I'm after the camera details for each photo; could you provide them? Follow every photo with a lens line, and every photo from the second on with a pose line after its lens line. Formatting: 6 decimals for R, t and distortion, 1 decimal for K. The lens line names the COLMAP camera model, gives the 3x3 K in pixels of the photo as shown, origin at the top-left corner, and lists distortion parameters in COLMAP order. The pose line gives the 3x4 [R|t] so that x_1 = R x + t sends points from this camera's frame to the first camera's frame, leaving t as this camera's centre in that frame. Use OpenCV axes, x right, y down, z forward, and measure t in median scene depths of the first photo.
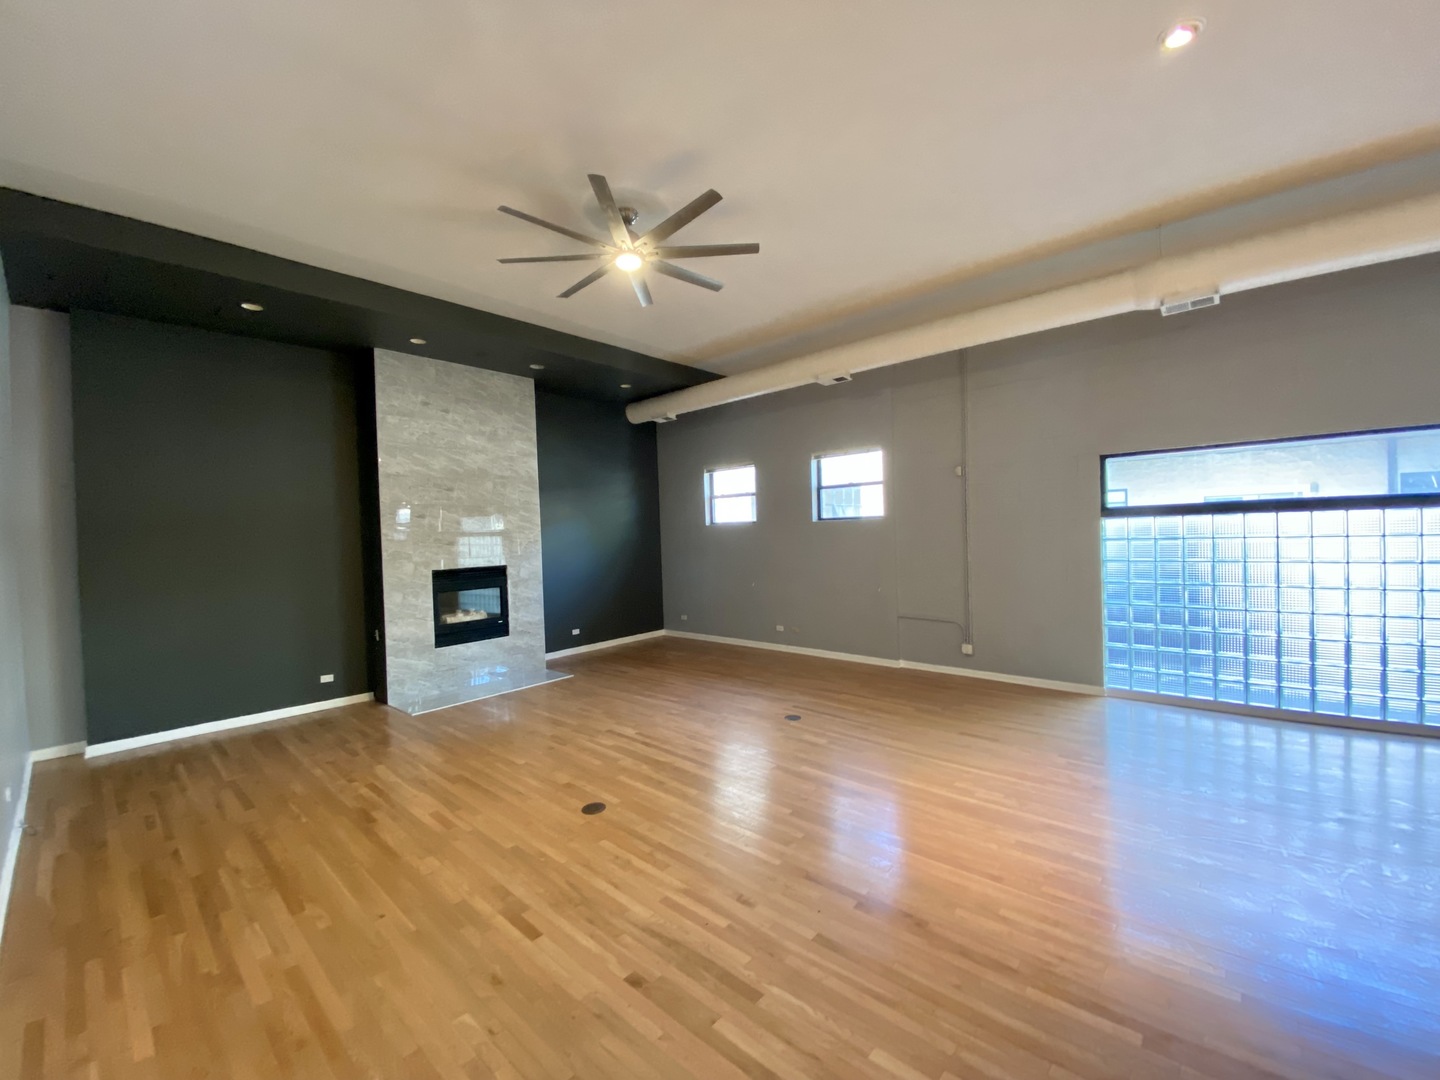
lens RADIAL K [[586.3, 0, 709.6], [0, 586.3, 546.9], [0, 0, 1]] dist [-0.000065, -0.008311]
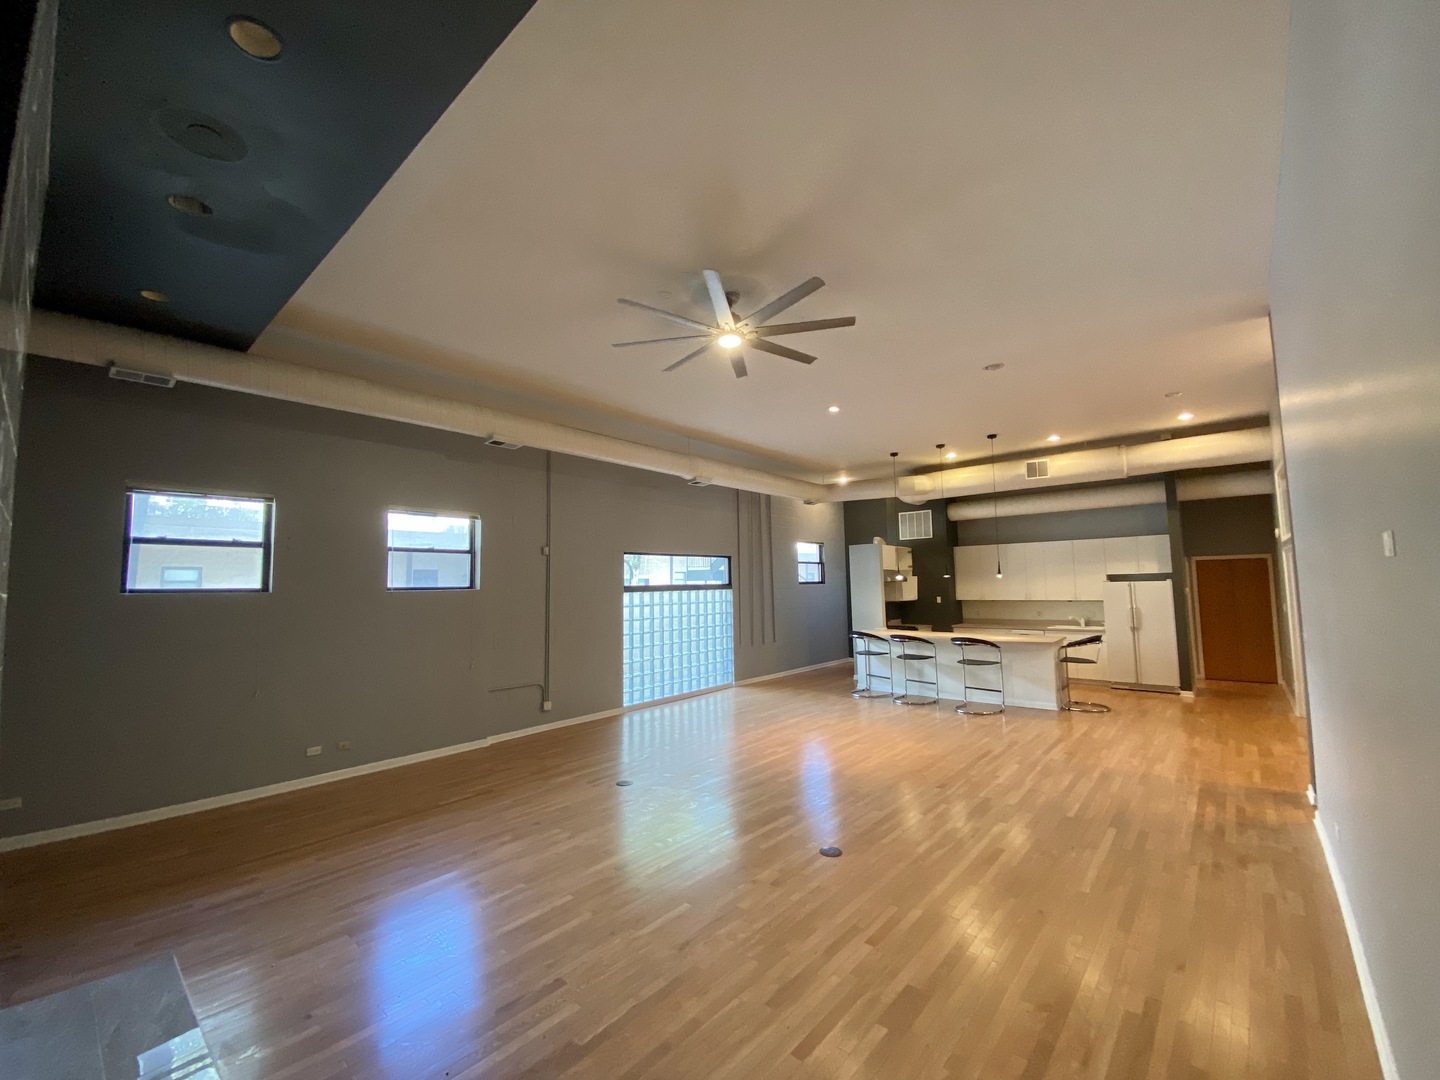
lens RADIAL K [[586.3, 0, 722.0], [0, 586.3, 540.7], [0, 0, 1]] dist [-0.000065, -0.008311]
pose [[-0.032710, 0.115083, 0.992817, -1.260548], [0.046324, 0.992456, -0.113515, -0.002412], [-0.998391, 0.042279, -0.037794, 1.164587]]
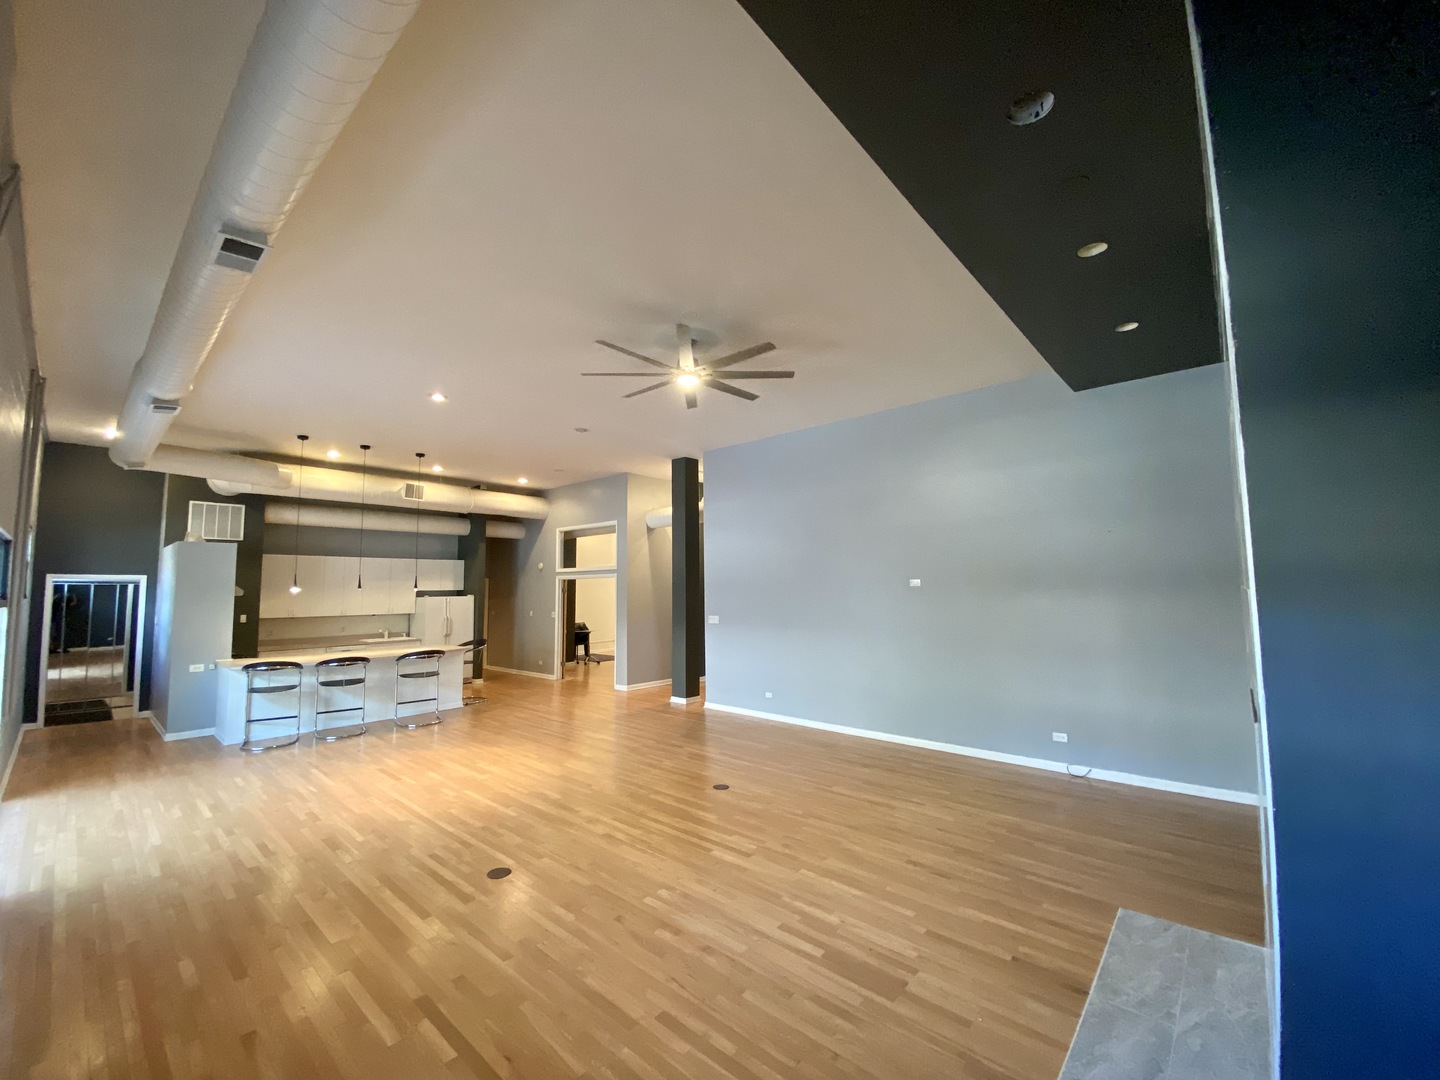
lens RADIAL K [[586.3, 0, 714.7], [0, 586.3, 529.9], [0, 0, 1]] dist [-0.000065, -0.008311]
pose [[-0.998707, 0.042837, -0.027367, -0.164771], [0.044770, 0.996223, -0.074402, -0.087034], [0.024076, -0.075531, -0.996853, 2.409821]]
